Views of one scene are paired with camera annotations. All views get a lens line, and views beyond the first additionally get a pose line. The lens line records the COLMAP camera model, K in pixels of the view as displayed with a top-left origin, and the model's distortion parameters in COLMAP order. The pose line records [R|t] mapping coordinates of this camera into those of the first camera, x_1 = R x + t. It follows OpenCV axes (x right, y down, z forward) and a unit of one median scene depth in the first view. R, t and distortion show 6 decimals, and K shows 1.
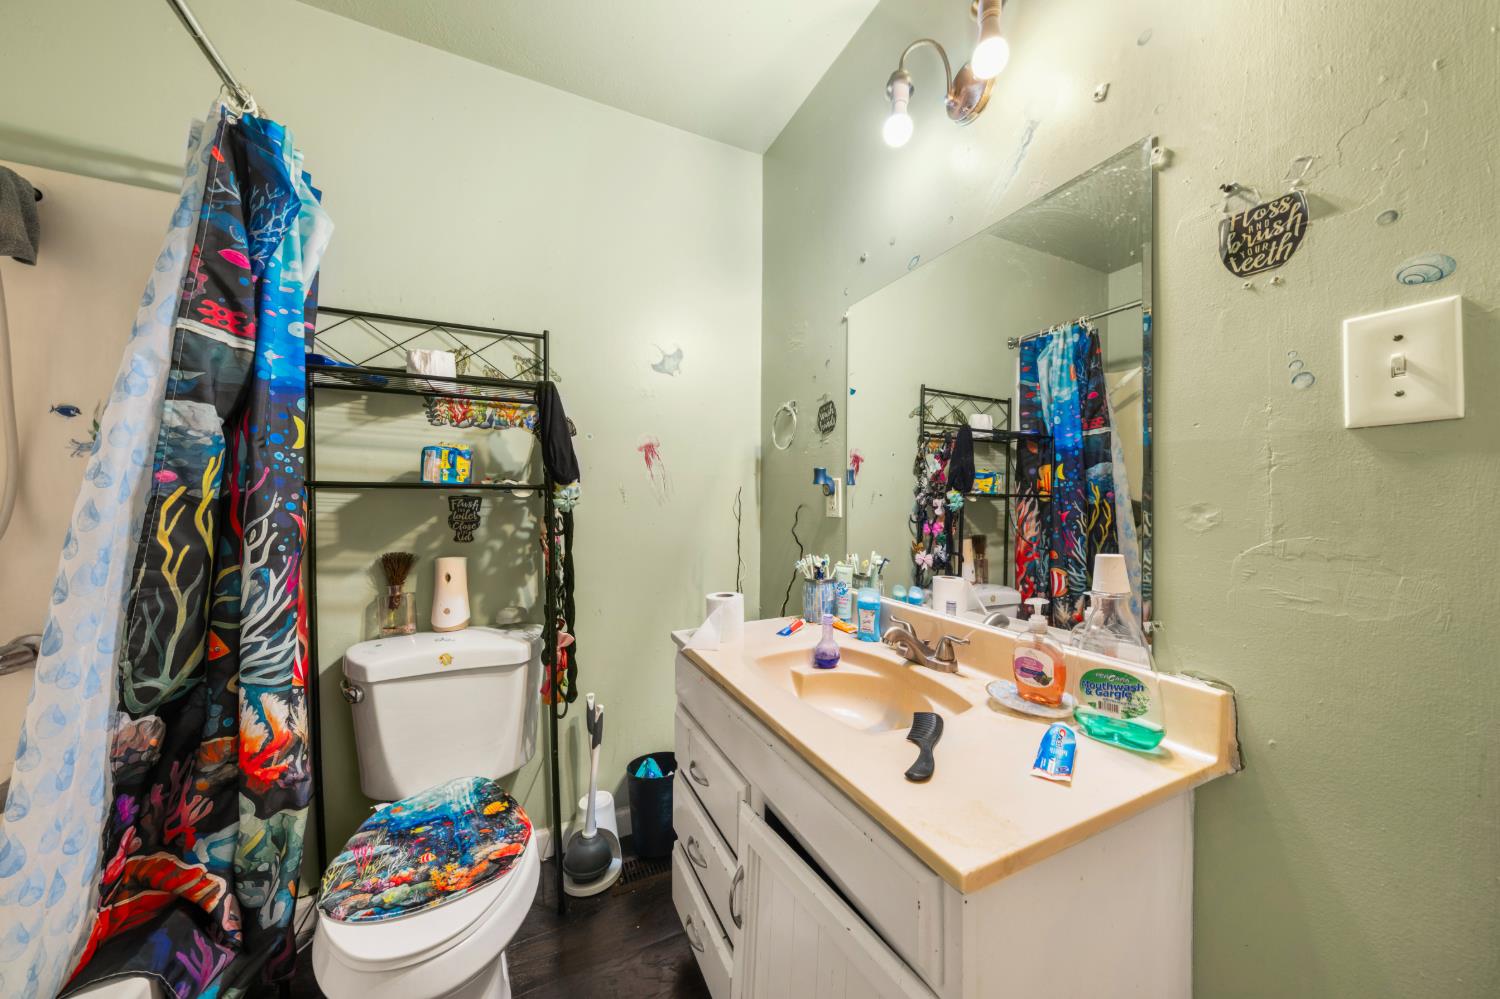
lens RADIAL K [[508.4, 0, 748.5], [0, 508.4, 497.0], [0, 0, 1]] dist [-0.000895, -0.000223]
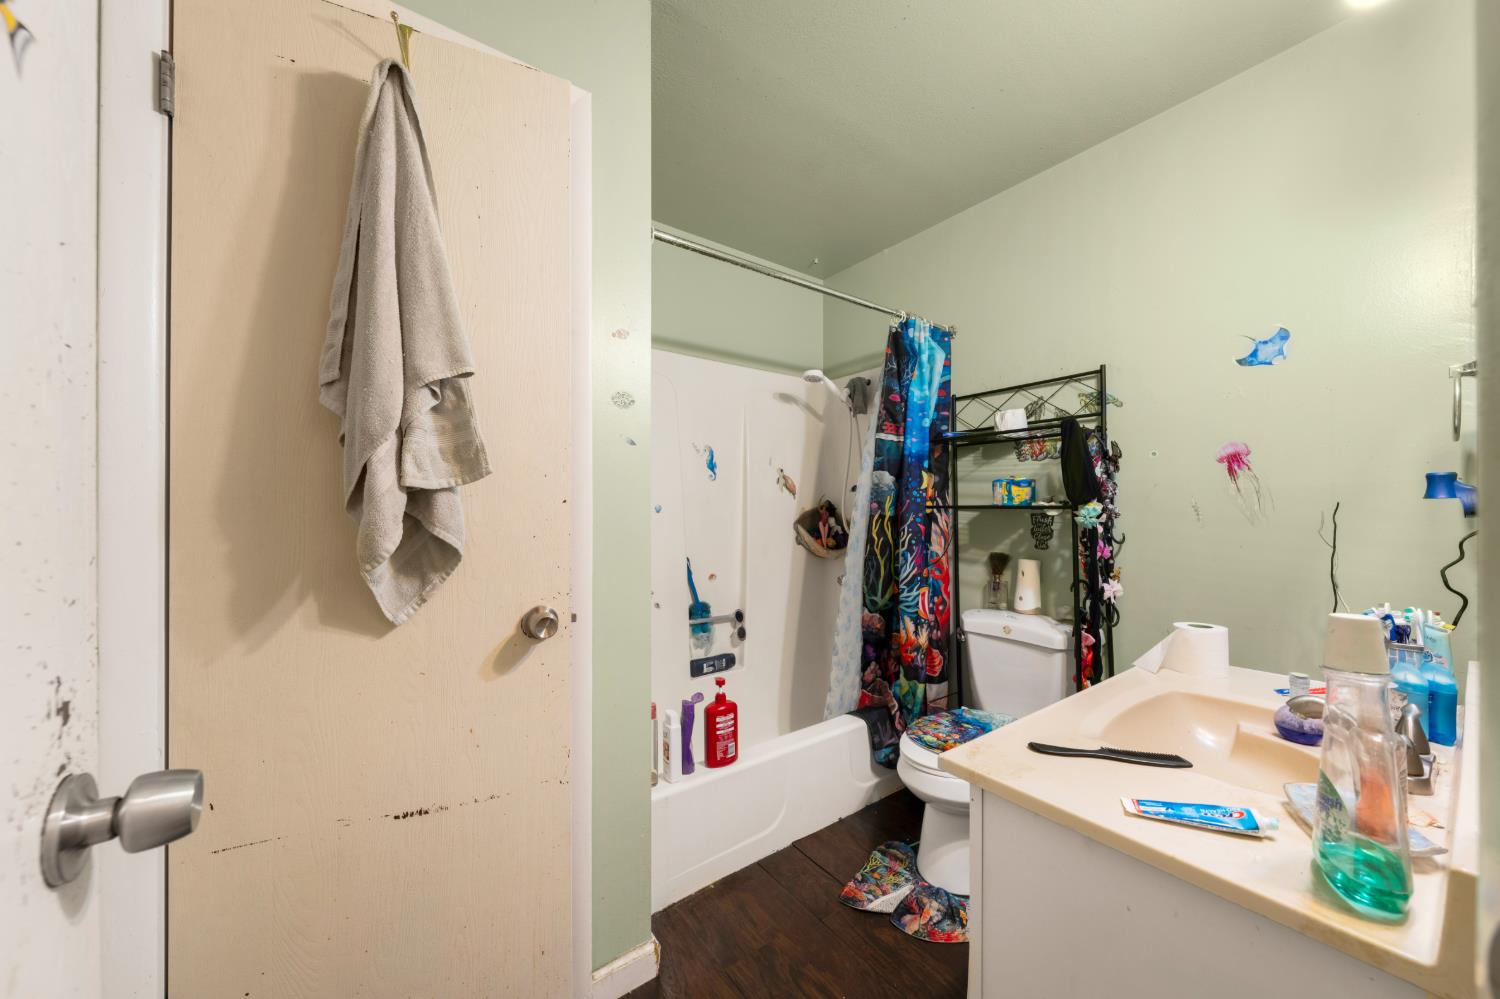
lens RADIAL K [[508.4, 0, 736.8], [0, 508.4, 506.4], [0, 0, 1]] dist [-0.000895, -0.000223]
pose [[0.155703, -0.009384, -0.987759, 0.851095], [0.007686, 0.999936, -0.008288, -0.021306], [0.987774, -0.006301, 0.155766, 0.051445]]
